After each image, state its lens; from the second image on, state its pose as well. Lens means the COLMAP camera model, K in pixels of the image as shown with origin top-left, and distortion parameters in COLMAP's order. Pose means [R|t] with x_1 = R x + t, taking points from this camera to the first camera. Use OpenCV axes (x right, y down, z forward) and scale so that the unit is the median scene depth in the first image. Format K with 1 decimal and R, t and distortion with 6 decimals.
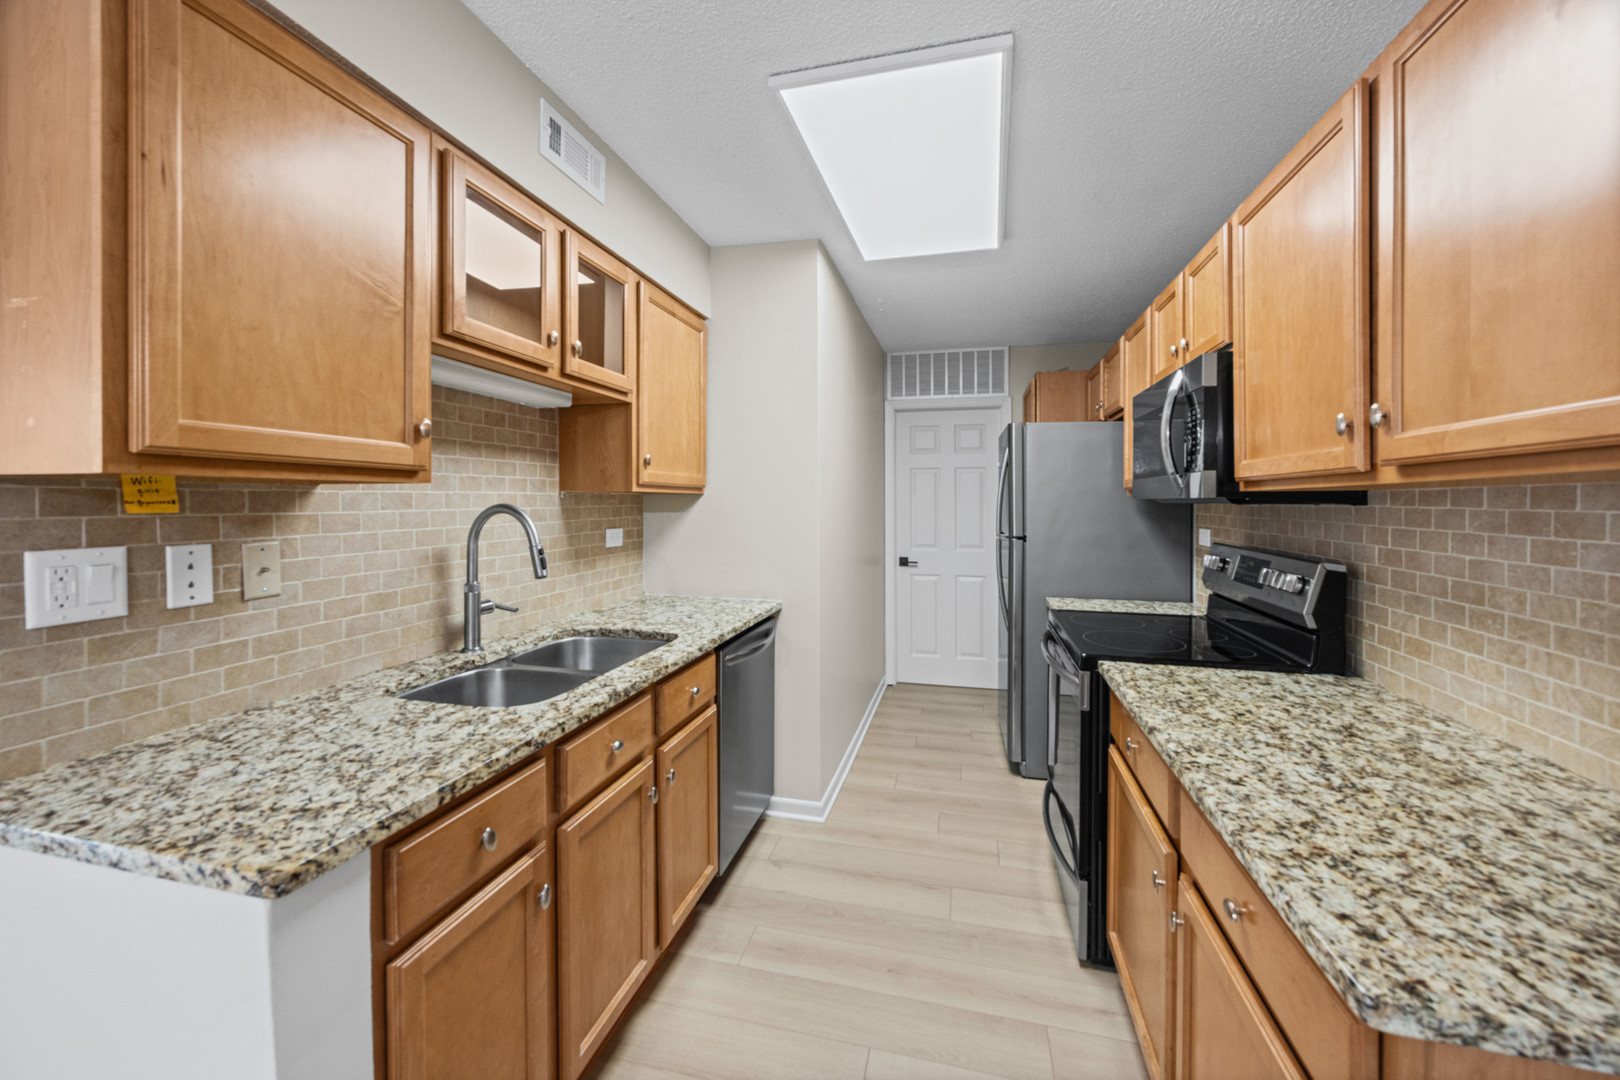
lens RADIAL K [[629.2, 0, 808.1], [0, 629.2, 501.3], [0, 0, 1]] dist [-0.000584, 0.000069]
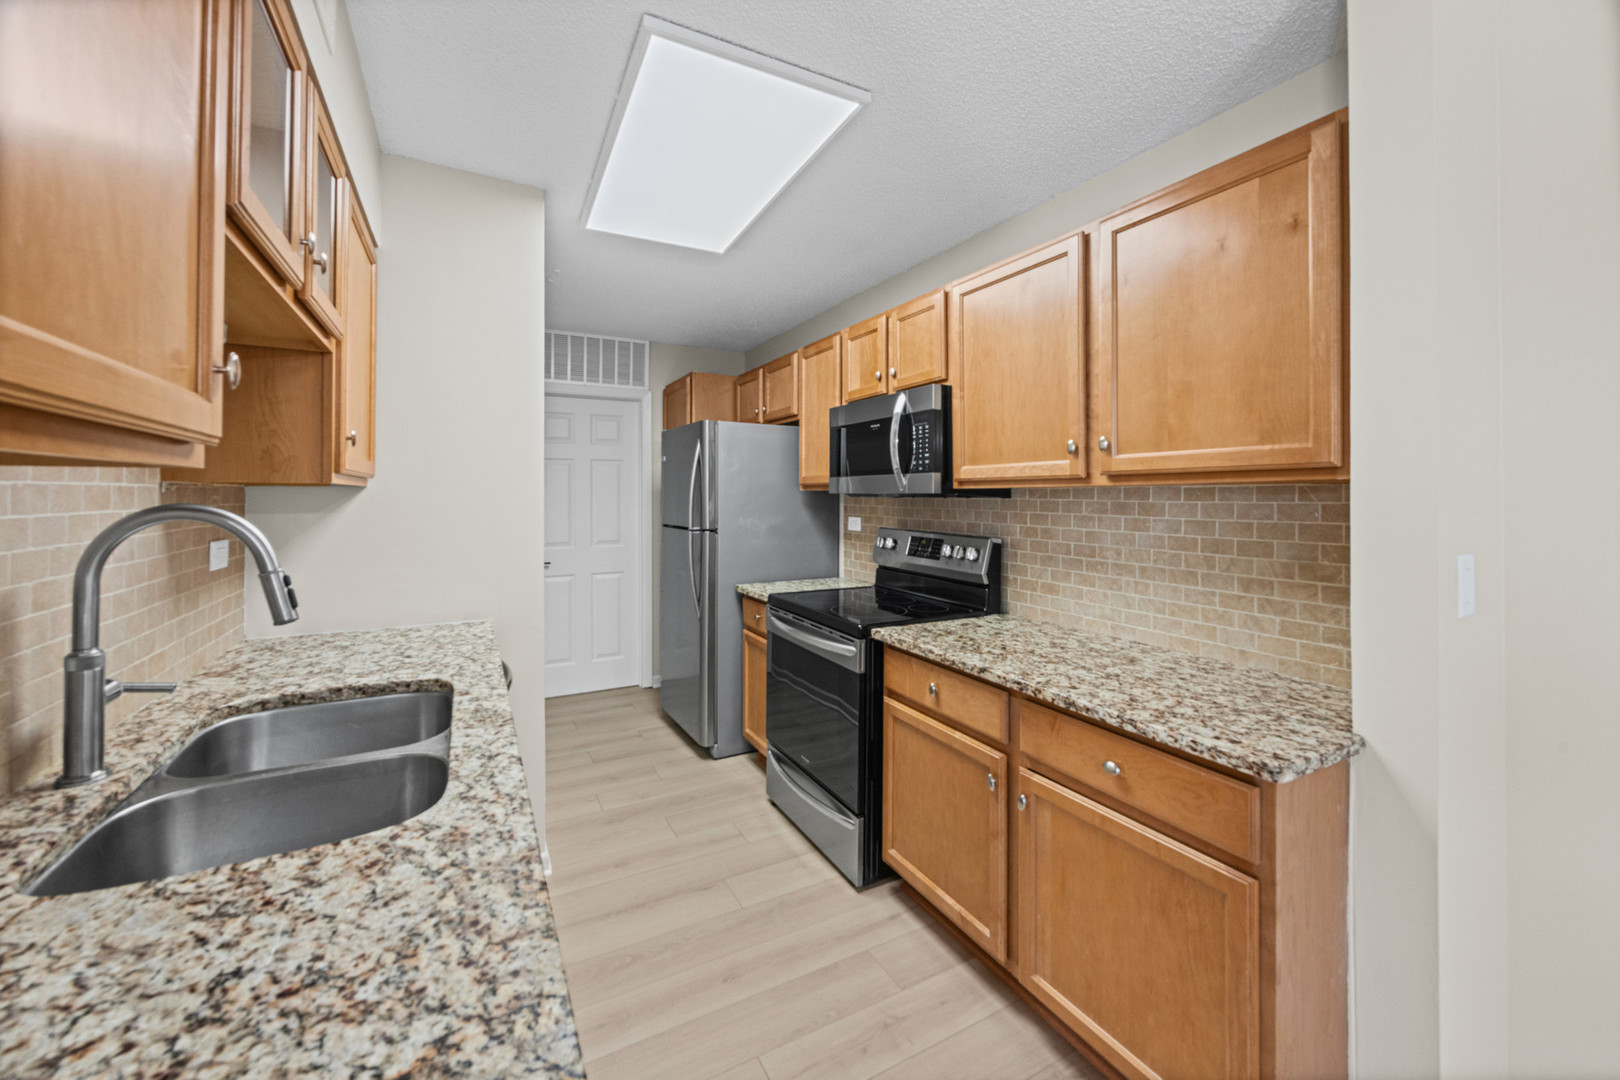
lens RADIAL K [[642.4, 0, 810.8], [0, 642.4, 485.4], [0, 0, 1]] dist [-0.000235, 0.000416]
pose [[0.734483, 0.007674, 0.678584, -0.536384], [0.001062, 0.999922, -0.012458, -0.006241], [-0.678626, 0.009871, 0.734417, 0.206327]]
